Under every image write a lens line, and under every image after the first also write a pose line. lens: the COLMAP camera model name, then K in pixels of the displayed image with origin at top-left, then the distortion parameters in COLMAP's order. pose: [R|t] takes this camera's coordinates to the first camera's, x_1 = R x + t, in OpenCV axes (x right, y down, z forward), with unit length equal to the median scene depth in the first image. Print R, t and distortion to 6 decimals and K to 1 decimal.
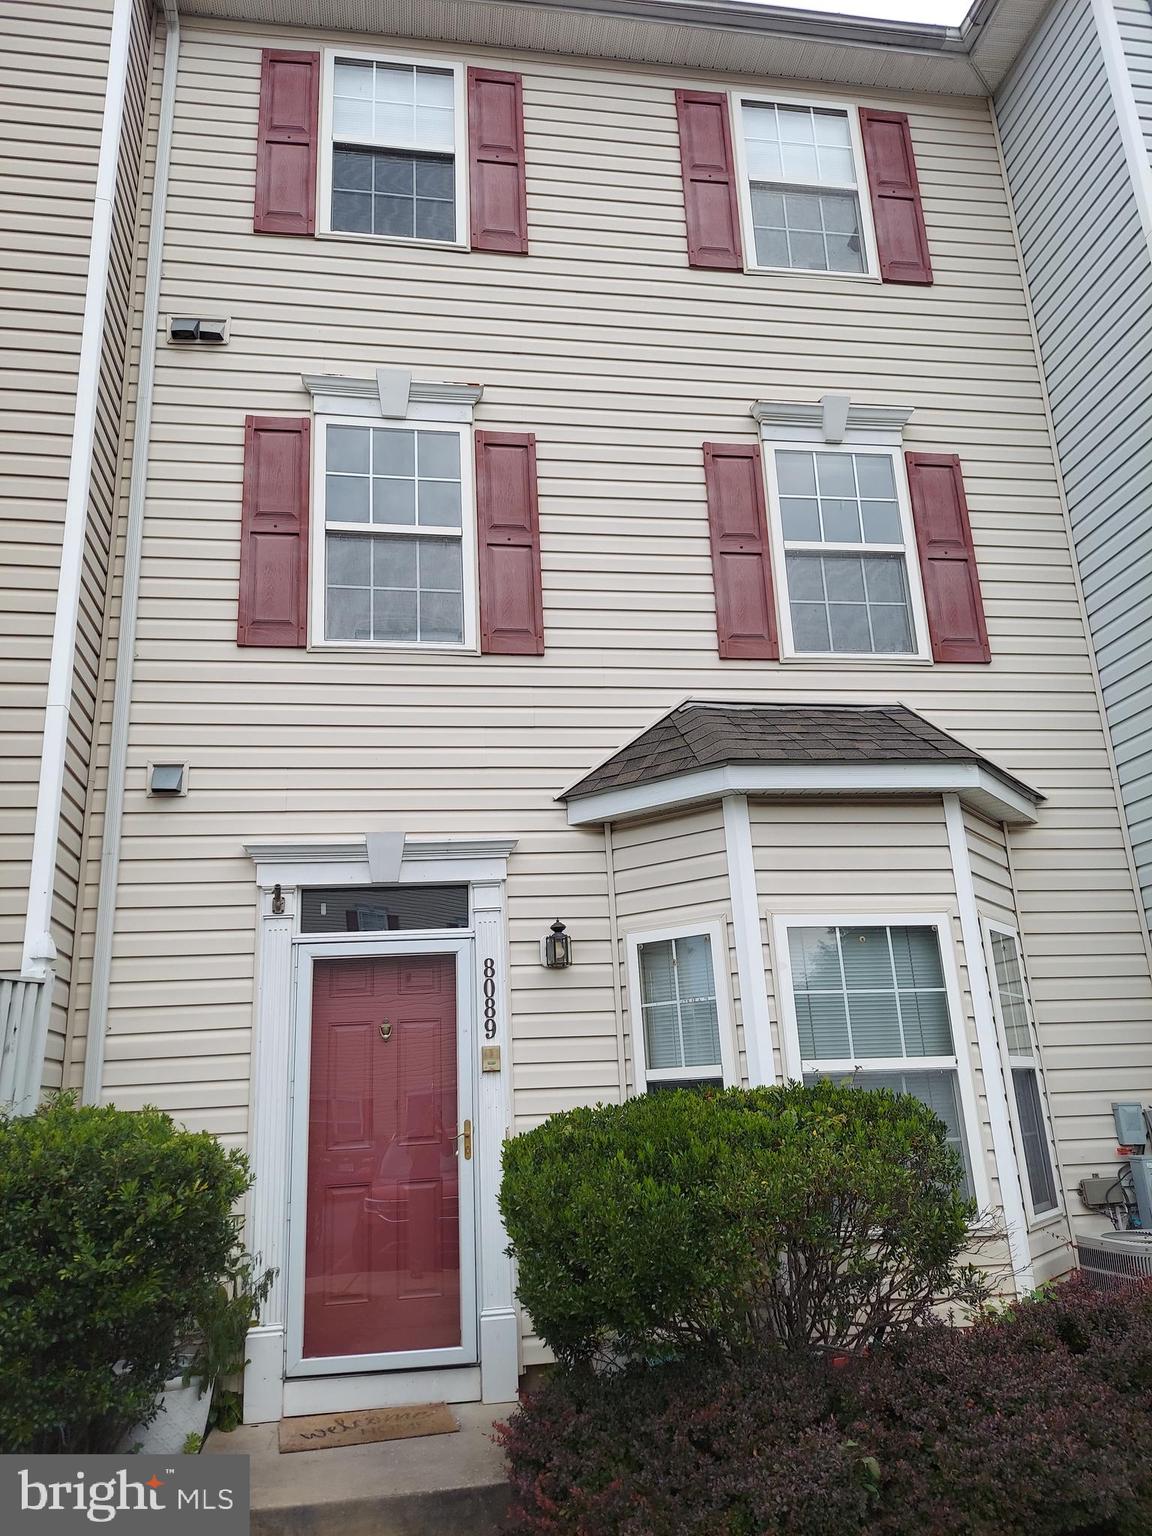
lens RADIAL K [[1067.6, 0, 576.0], [0, 1067.6, 768.0], [0, 0, 1]] dist [0.076700, -0.078813]
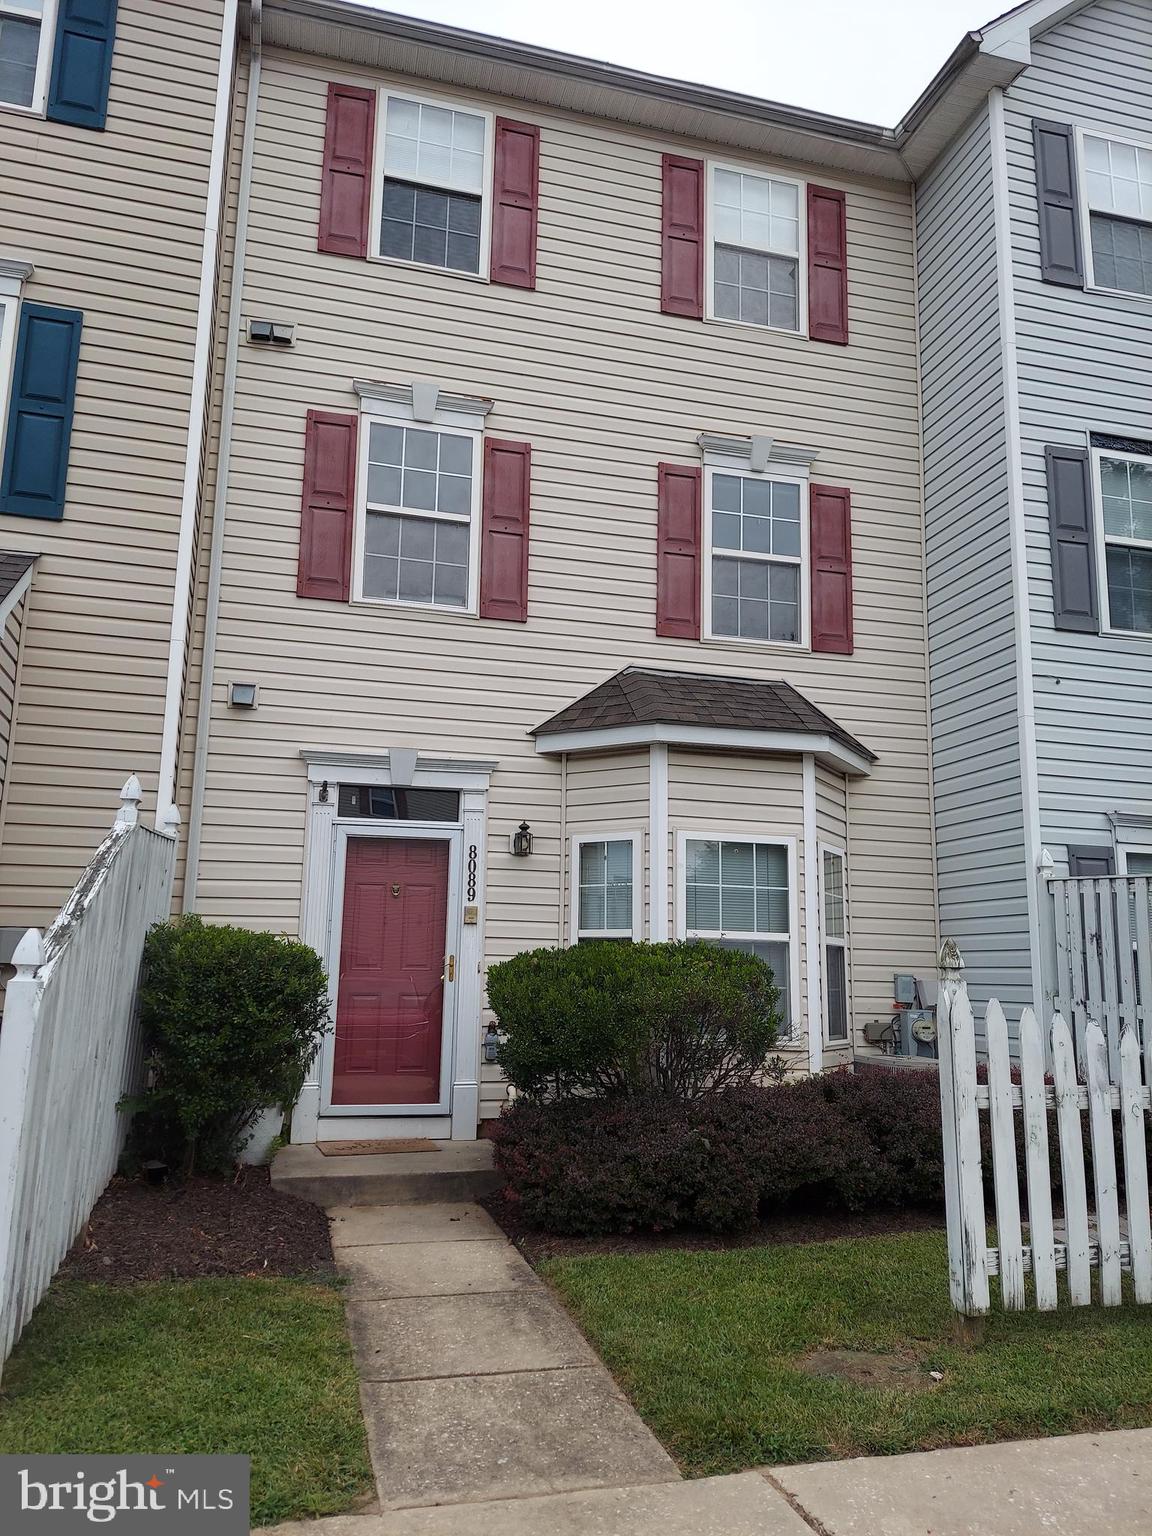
lens RADIAL K [[1067.6, 0, 576.0], [0, 1067.6, 768.0], [0, 0, 1]] dist [0.076700, -0.078813]
pose [[0.992181, 0.080728, 0.095179, -0.080472], [-0.090612, 0.990382, 0.104563, -0.070858], [-0.085822, -0.112370, 0.989953, -0.338182]]
